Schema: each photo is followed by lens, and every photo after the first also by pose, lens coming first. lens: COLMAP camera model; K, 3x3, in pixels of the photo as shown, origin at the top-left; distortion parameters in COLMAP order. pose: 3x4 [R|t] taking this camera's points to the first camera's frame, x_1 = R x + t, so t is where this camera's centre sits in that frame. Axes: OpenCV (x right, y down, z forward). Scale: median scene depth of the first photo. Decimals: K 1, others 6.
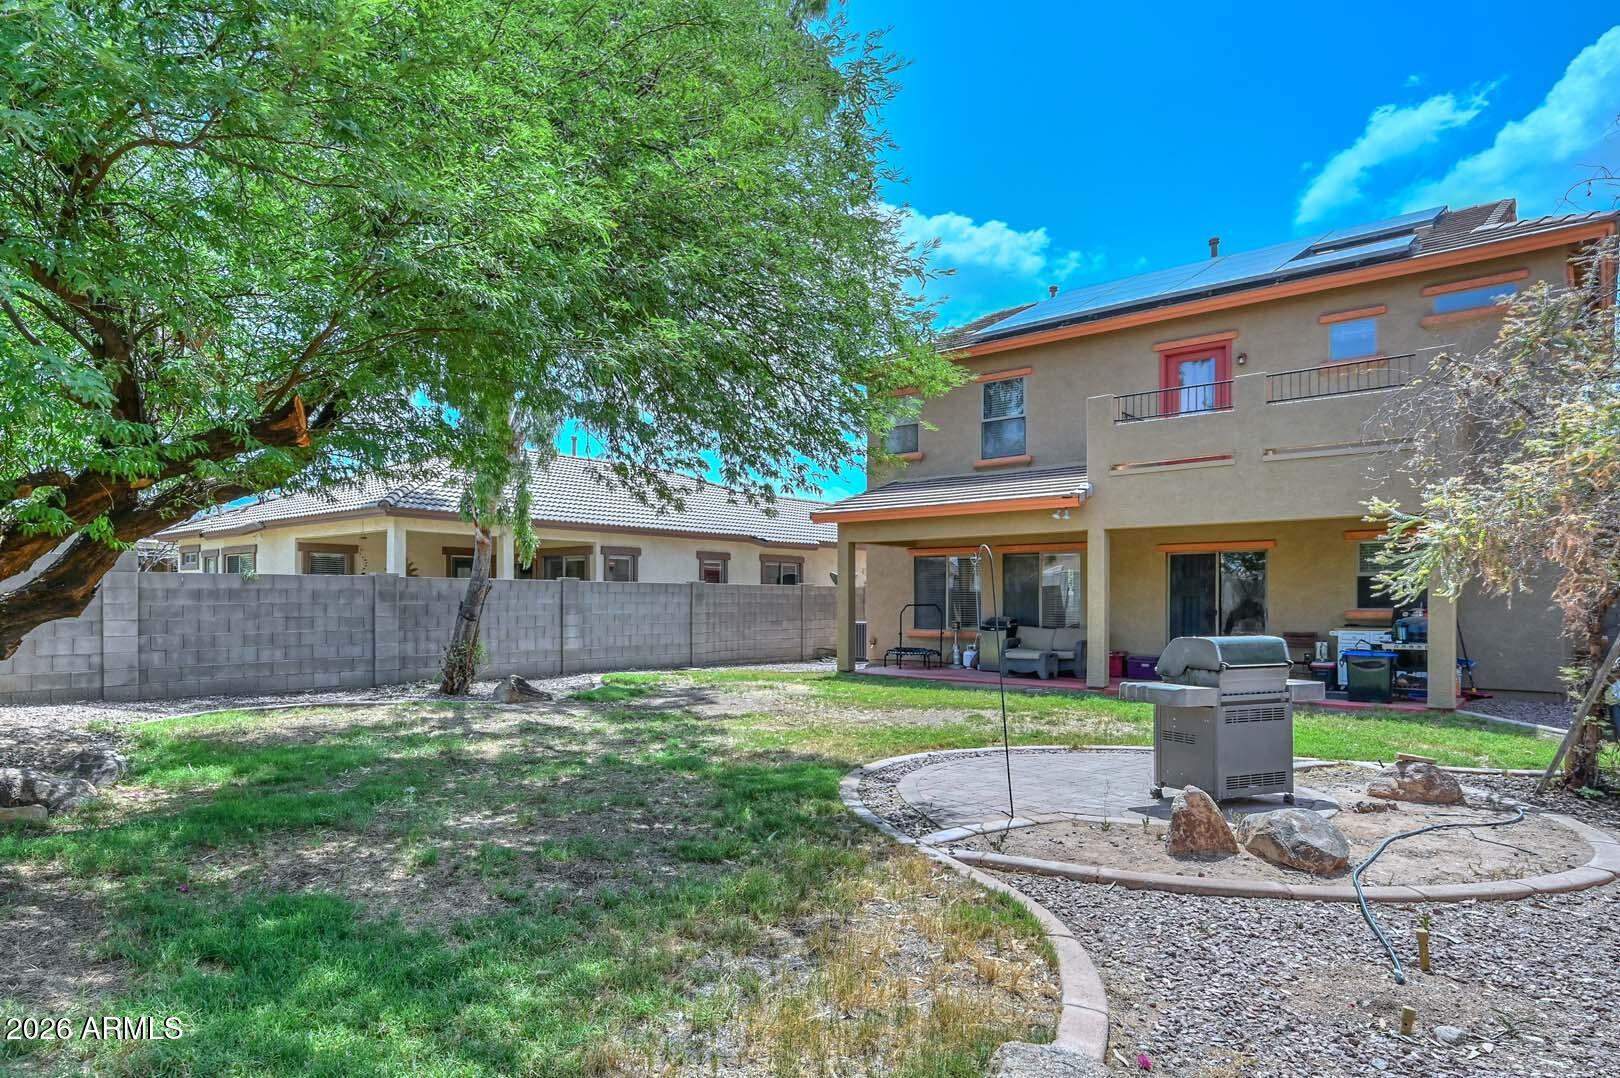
lens RADIAL K [[1063.1, 0, 776.2], [0, 1063.1, 601.2], [0, 0, 1]] dist [0.003374, 0.013187]
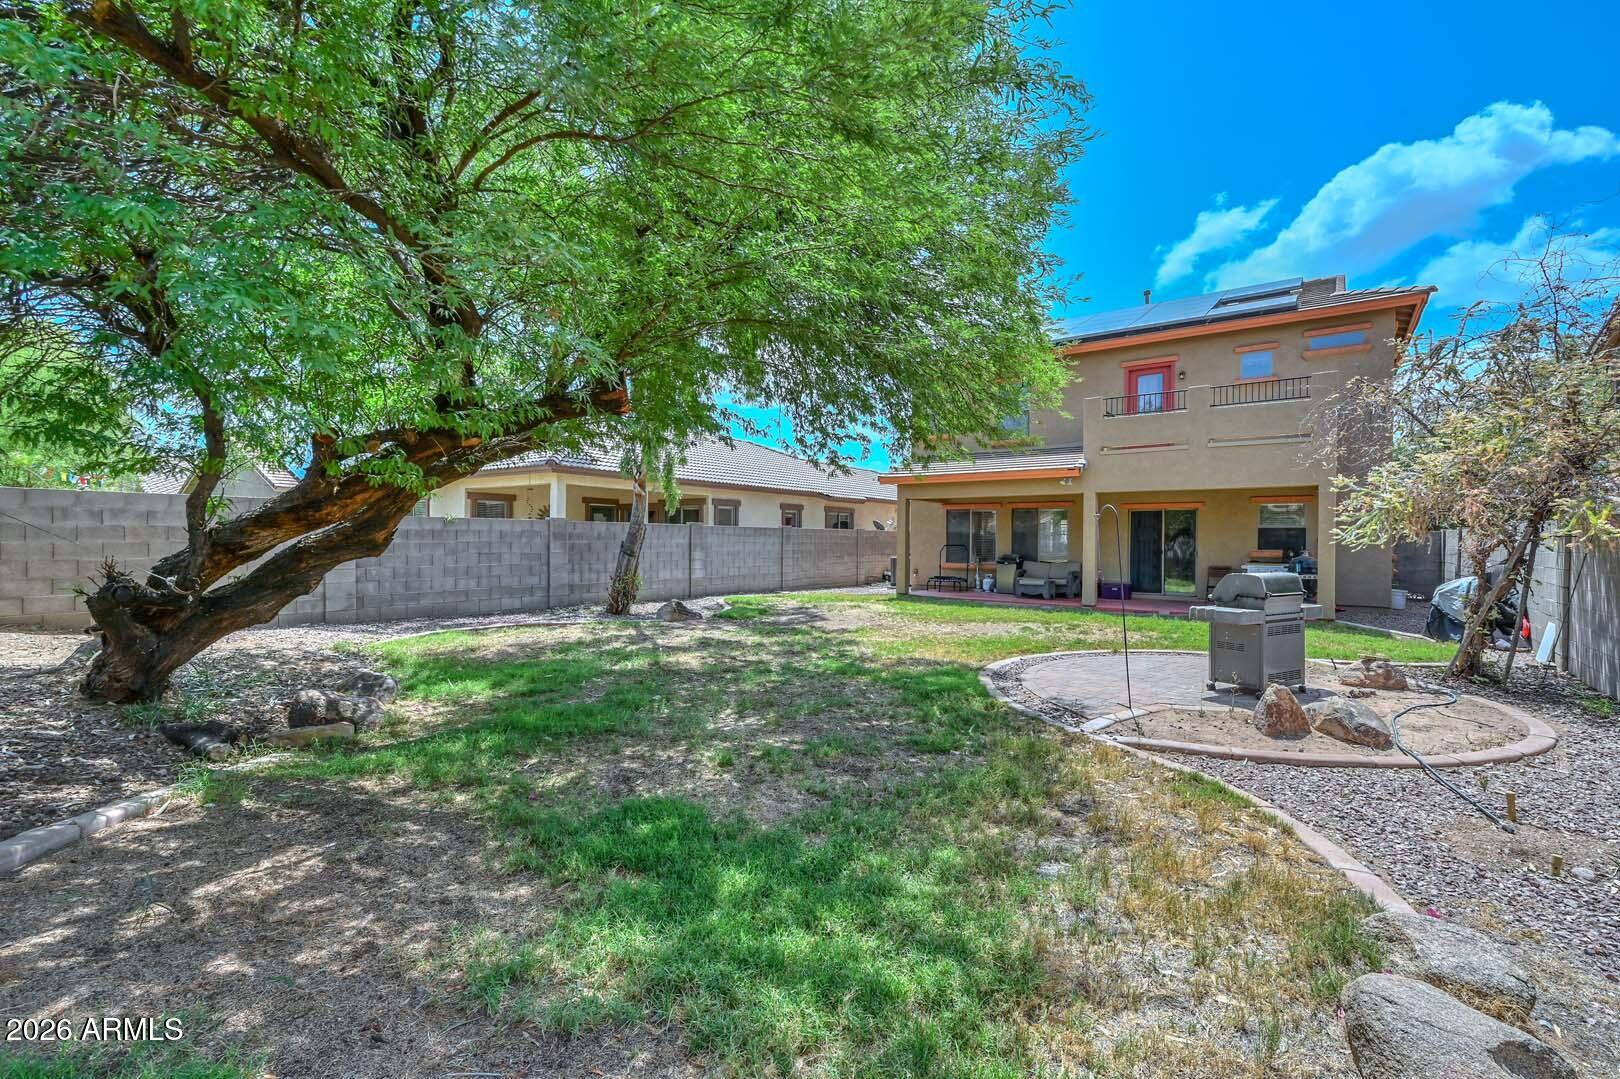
lens RADIAL K [[738.6, 0, 810.9], [0, 738.6, 538.8], [0, 0, 1]] dist [0.017218, -0.000197]
pose [[0.987213, 0.006978, 0.159251, -0.254105], [-0.007581, 0.999966, 0.003181, -0.008222], [-0.159223, -0.004348, 0.987233, 0.109010]]
